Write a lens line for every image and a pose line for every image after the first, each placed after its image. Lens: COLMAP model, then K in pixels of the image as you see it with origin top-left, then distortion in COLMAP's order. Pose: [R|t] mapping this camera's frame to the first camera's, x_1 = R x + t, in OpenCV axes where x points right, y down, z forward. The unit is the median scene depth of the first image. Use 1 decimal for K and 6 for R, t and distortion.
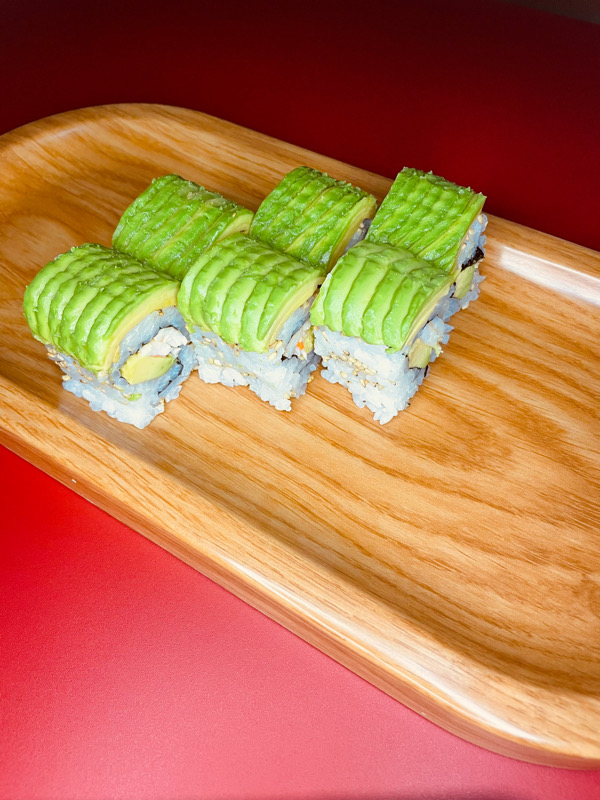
lens RADIAL K [[595.8, 0, 308.2], [0, 595.8, 400.7], [0, 0, 1]] dist [0.045920, -0.091089]
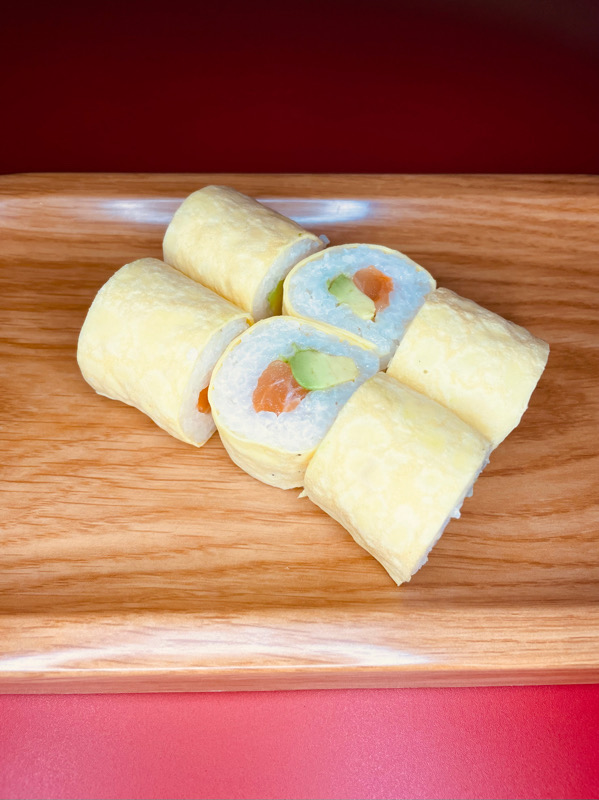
lens RADIAL K [[610.1, 0, 299.5], [0, 610.1, 400.0], [0, 0, 1]] dist [0.042243, -0.100255]
pose [[0.841356, -0.442013, 0.311038, -0.379545], [0.430310, 0.896032, 0.109359, -0.224557], [-0.327038, 0.041833, 0.944085, 0.217676]]
